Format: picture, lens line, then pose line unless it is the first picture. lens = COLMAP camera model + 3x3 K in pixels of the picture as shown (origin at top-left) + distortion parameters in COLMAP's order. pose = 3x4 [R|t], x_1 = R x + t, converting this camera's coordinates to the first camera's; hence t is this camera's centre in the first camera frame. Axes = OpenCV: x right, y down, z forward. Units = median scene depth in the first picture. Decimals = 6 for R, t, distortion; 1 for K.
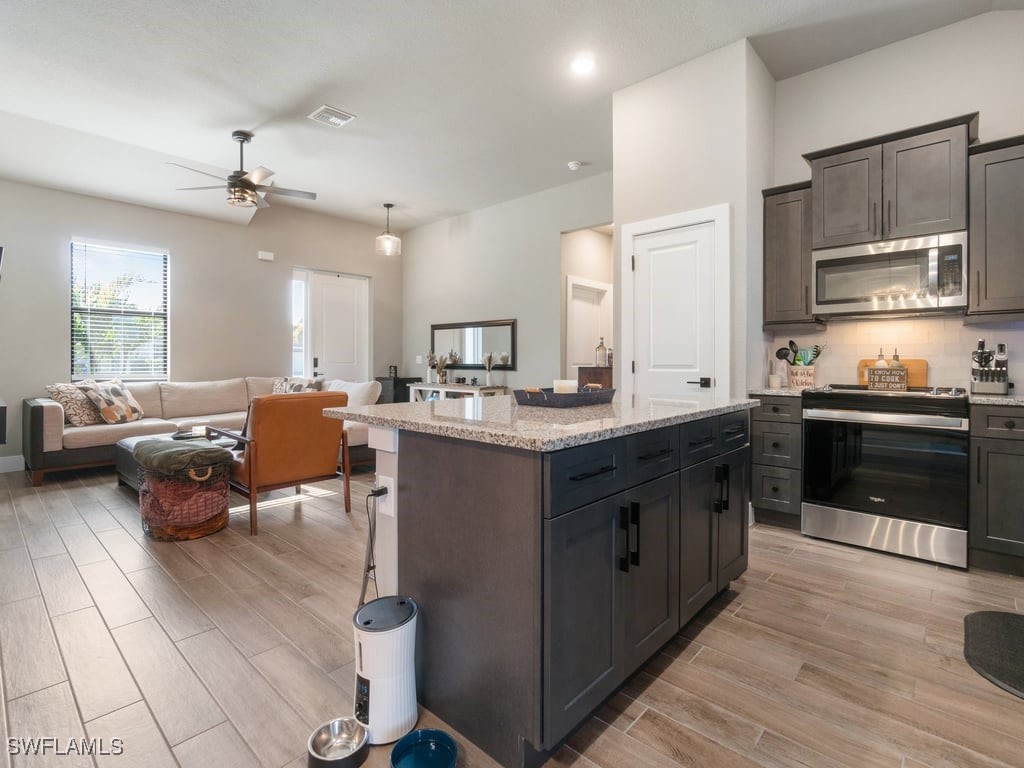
lens RADIAL K [[496.0, 0, 505.9], [0, 496.0, 365.7], [0, 0, 1]] dist [-0.000496, 0.001259]
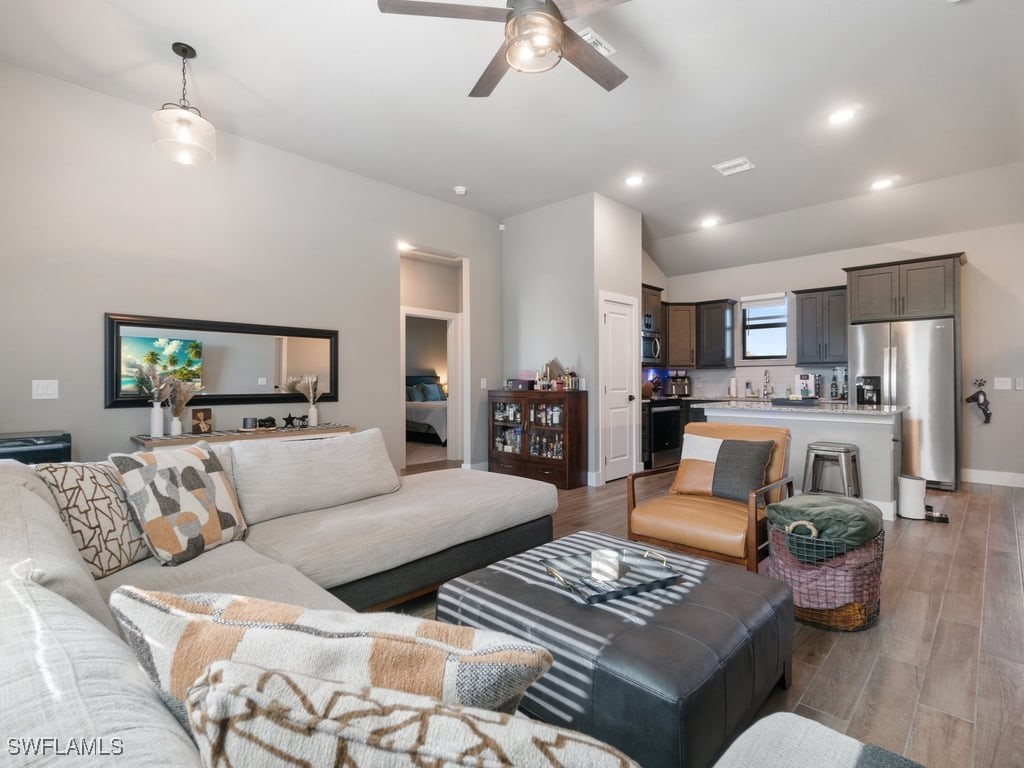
lens RADIAL K [[503.9, 0, 509.4], [0, 503.9, 371.3], [0, 0, 1]] dist [0.000076, 0.000275]
pose [[0.025532, 0.013614, 0.999581, -0.886418], [0.011189, 0.999841, -0.013903, -0.025332], [-0.999611, 0.011540, 0.025376, 0.896448]]
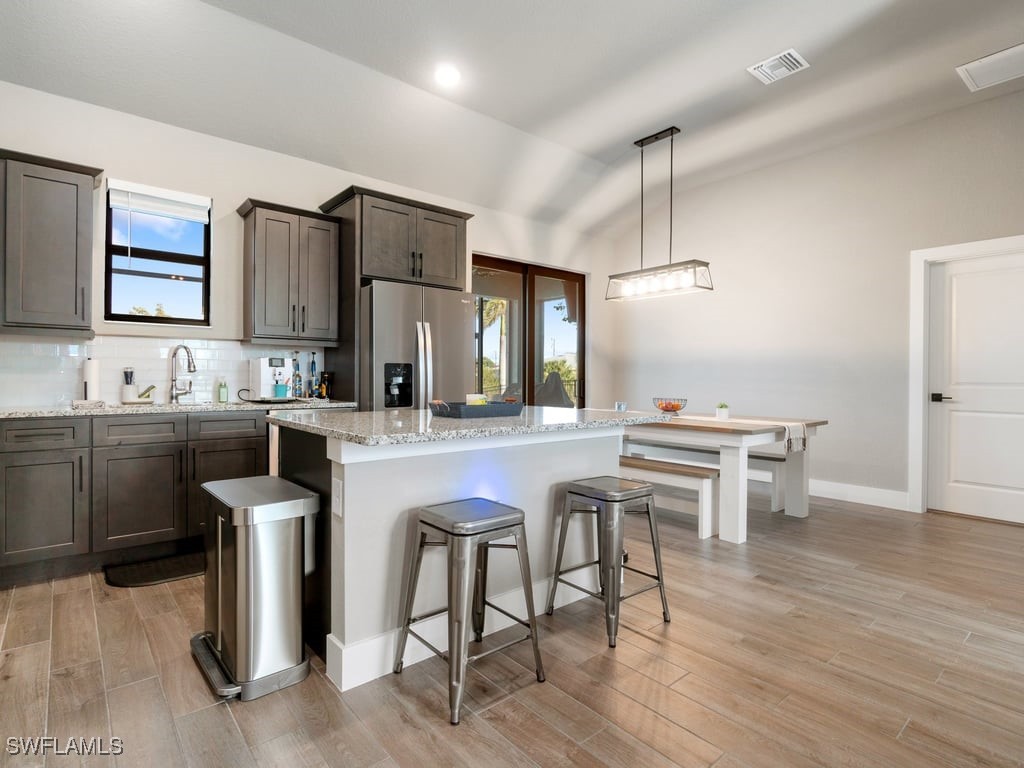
lens RADIAL K [[529.0, 0, 510.6], [0, 529.0, 378.2], [0, 0, 1]] dist [-0.004082, 0.000556]
pose [[-0.992570, -0.008877, 0.121348, -0.039532], [-0.007693, 0.999918, 0.010221, -0.008463], [-0.121428, 0.009211, -0.992557, 0.867093]]
